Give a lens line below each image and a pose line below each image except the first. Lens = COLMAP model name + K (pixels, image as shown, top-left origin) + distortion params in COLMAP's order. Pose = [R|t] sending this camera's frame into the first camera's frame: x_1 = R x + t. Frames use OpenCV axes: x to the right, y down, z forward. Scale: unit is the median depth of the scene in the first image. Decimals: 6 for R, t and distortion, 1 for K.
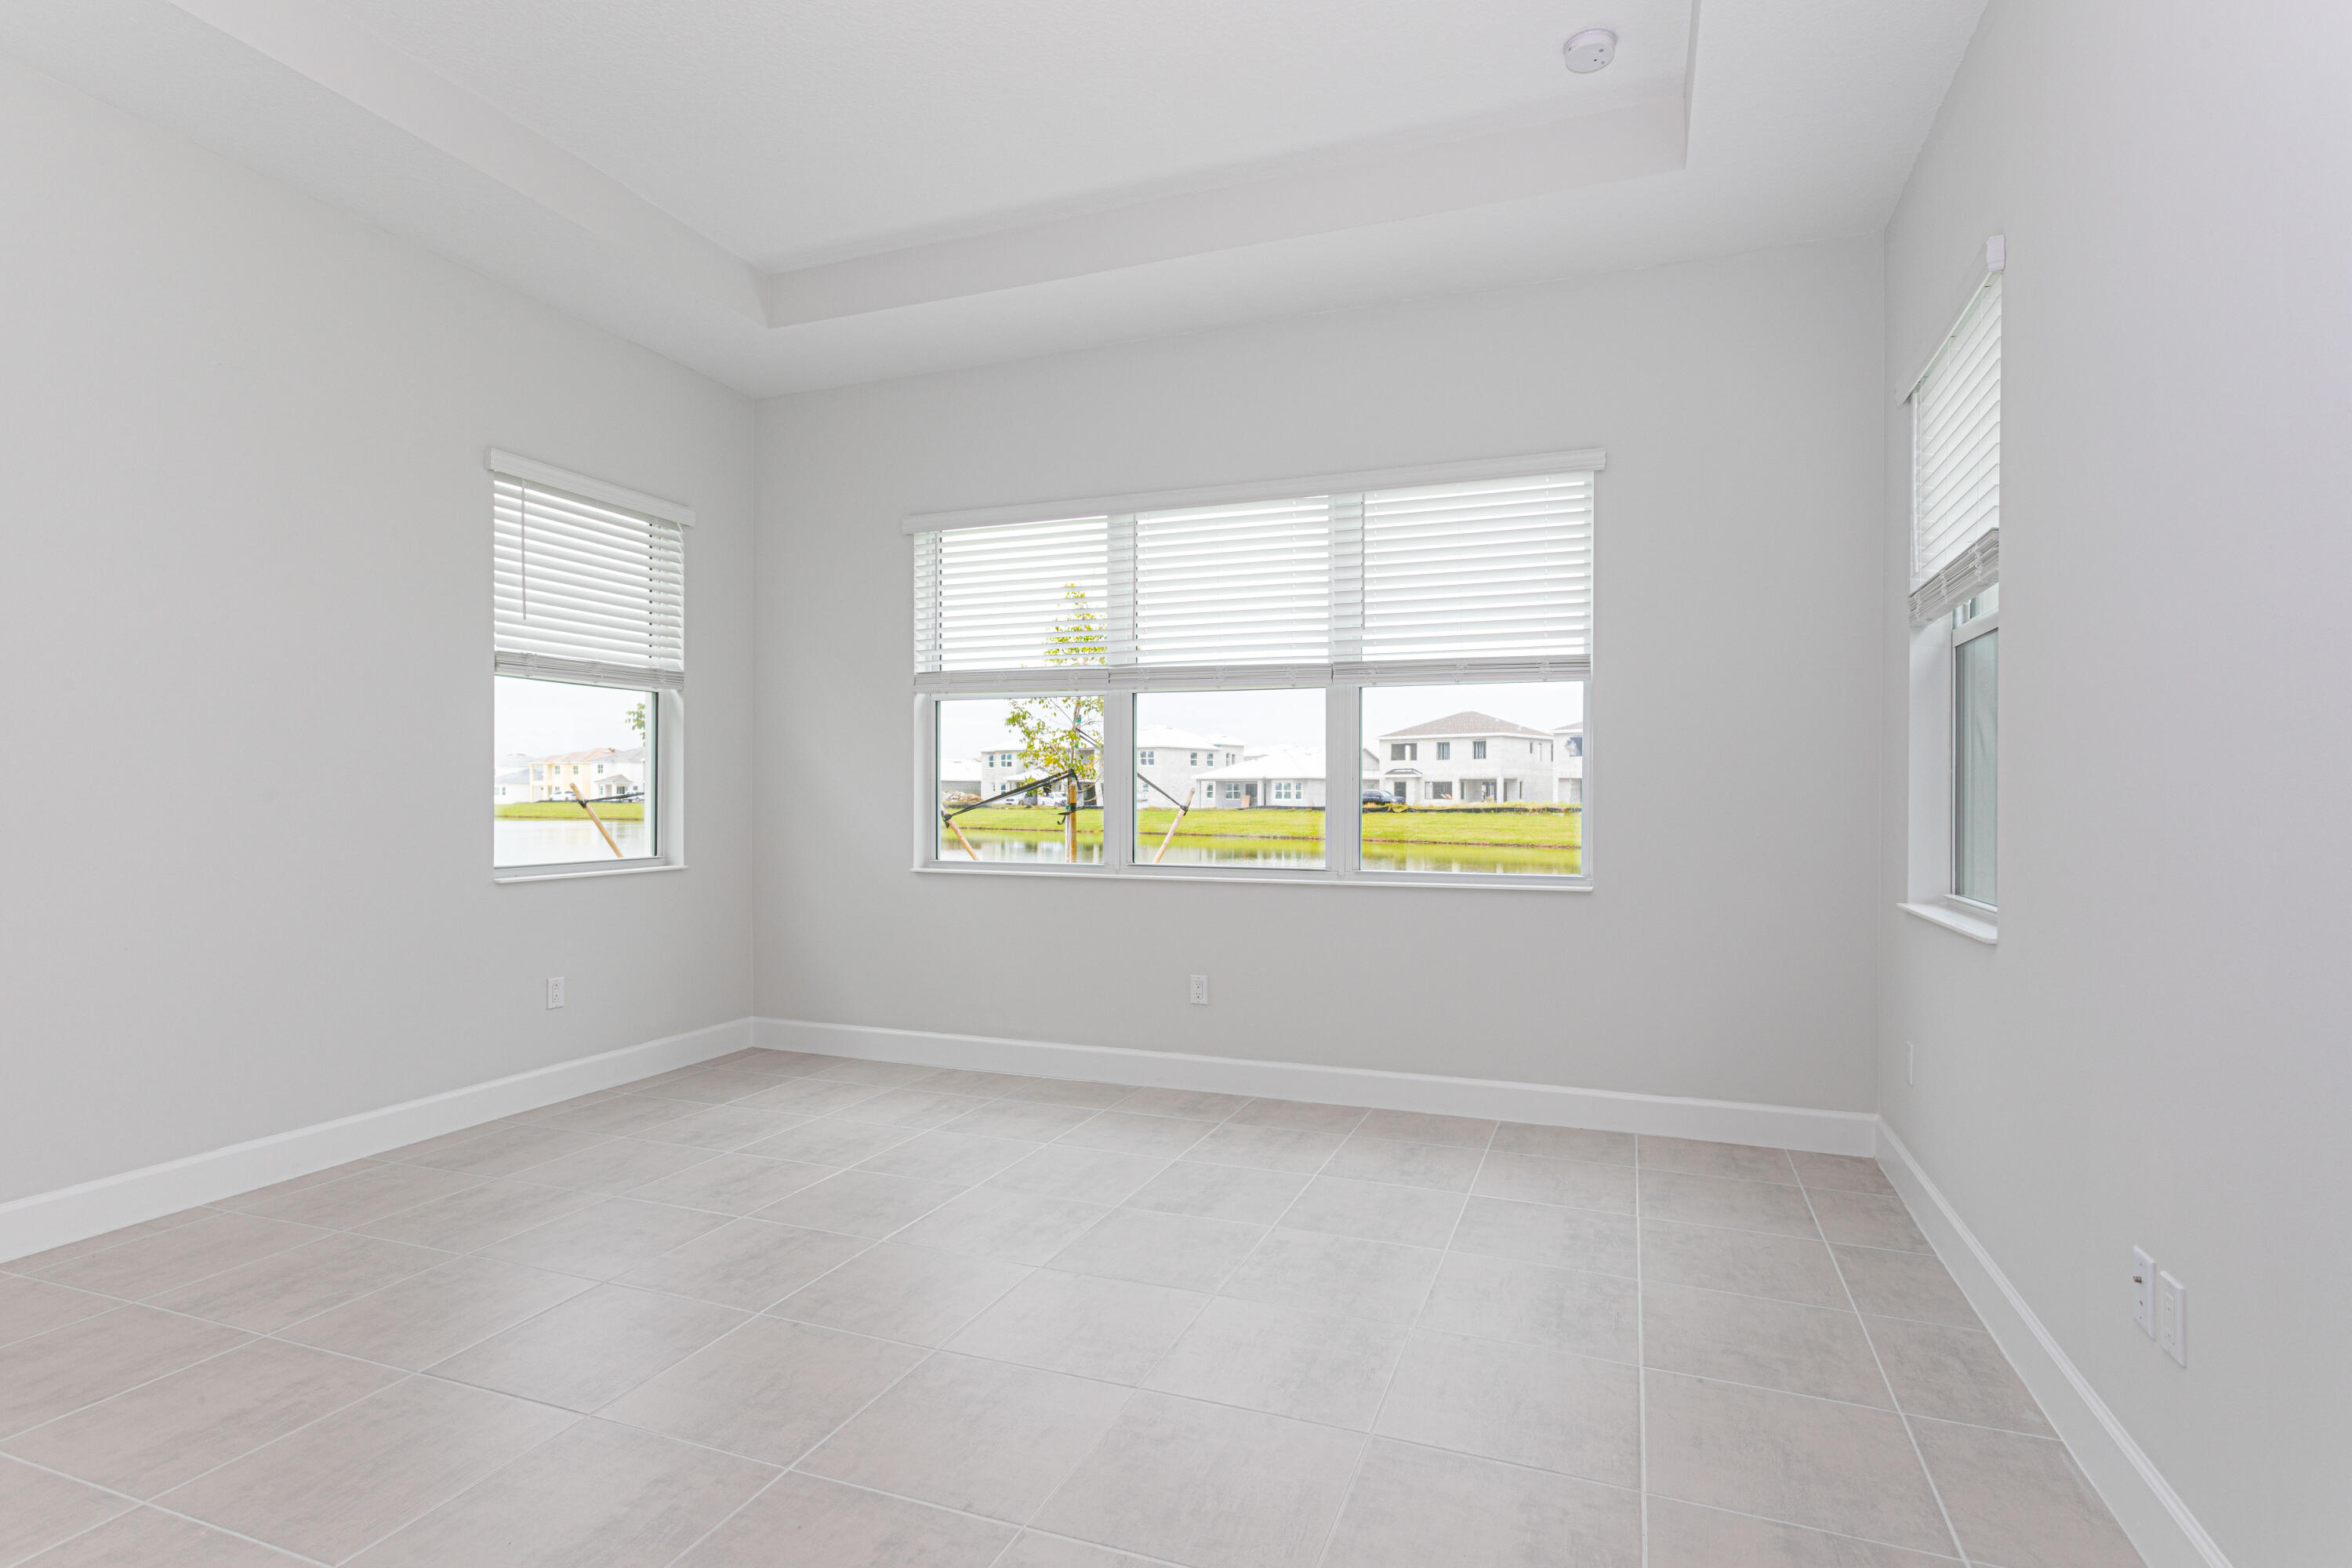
lens RADIAL K [[1226.1, 0, 1179.5], [0, 1226.1, 795.2], [0, 0, 1]] dist [0.016867, -0.000661]
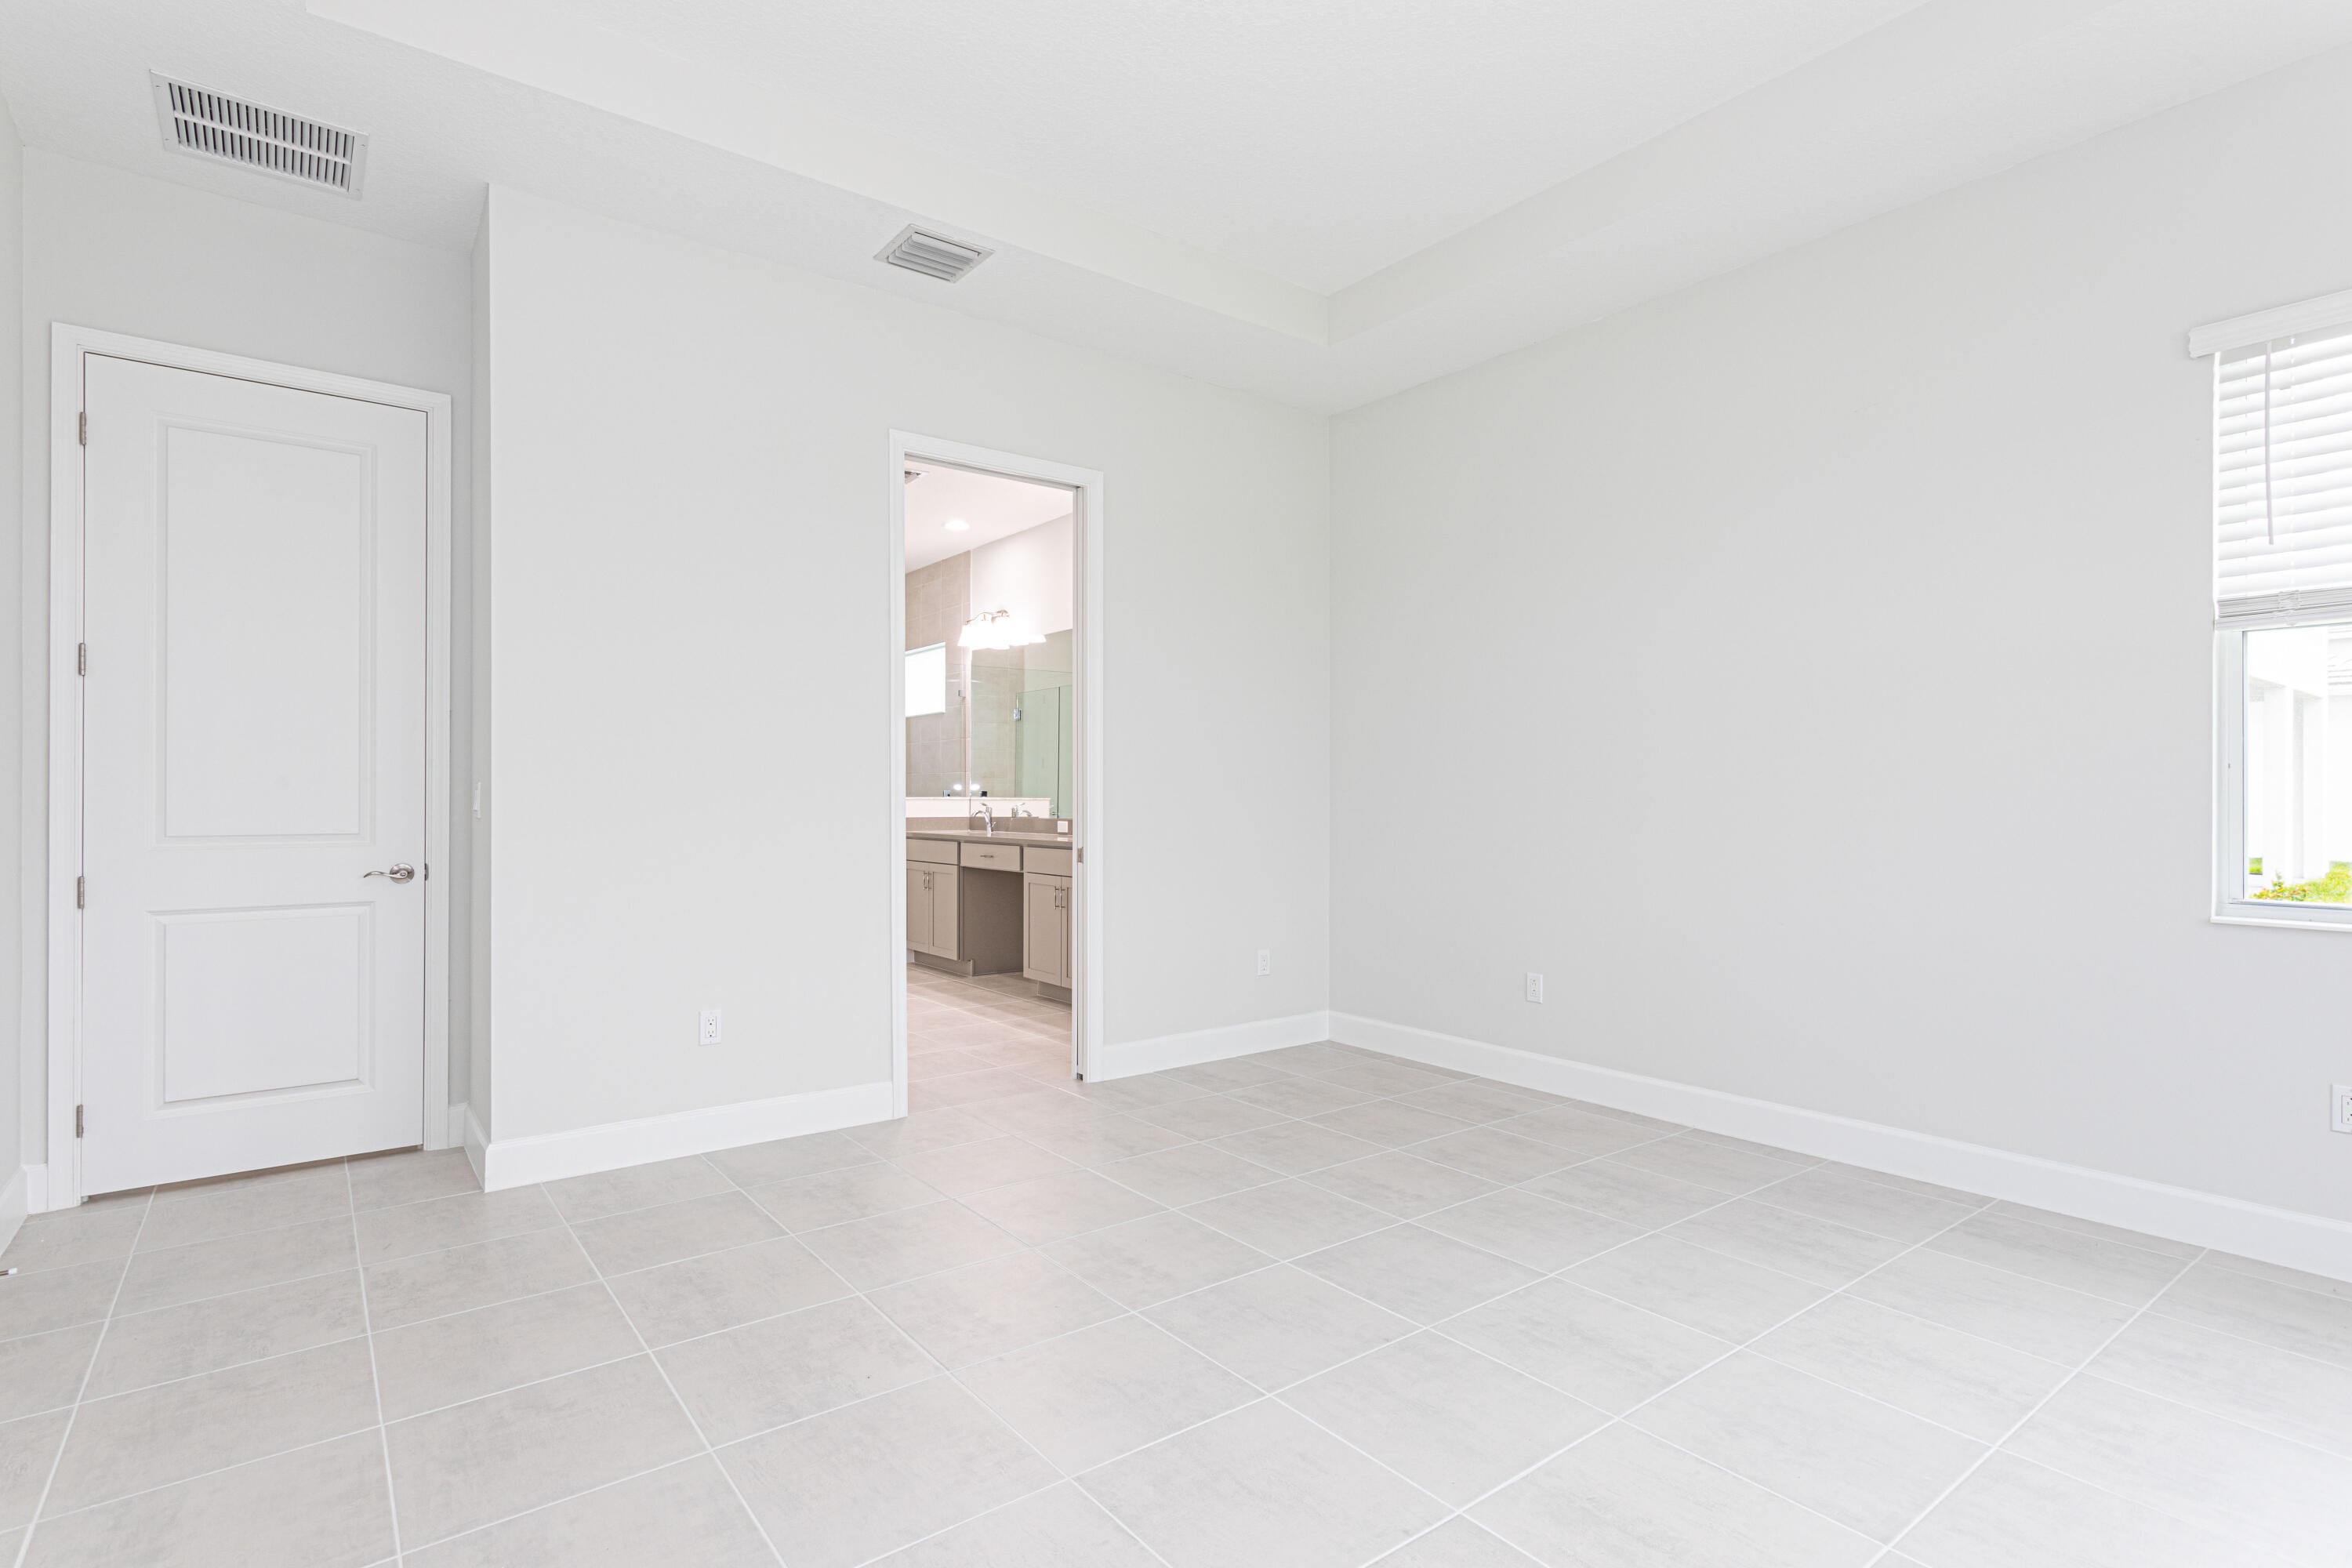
lens RADIAL K [[1153.5, 0, 1165.9], [0, 1153.5, 796.7], [0, 0, 1]] dist [-0.004409, 0.003185]
pose [[-0.544620, -0.005344, -0.838666, 0.419560], [-0.002859, 0.999986, -0.004515, 0.002577], [0.838678, -0.000061, -0.544627, 1.025742]]
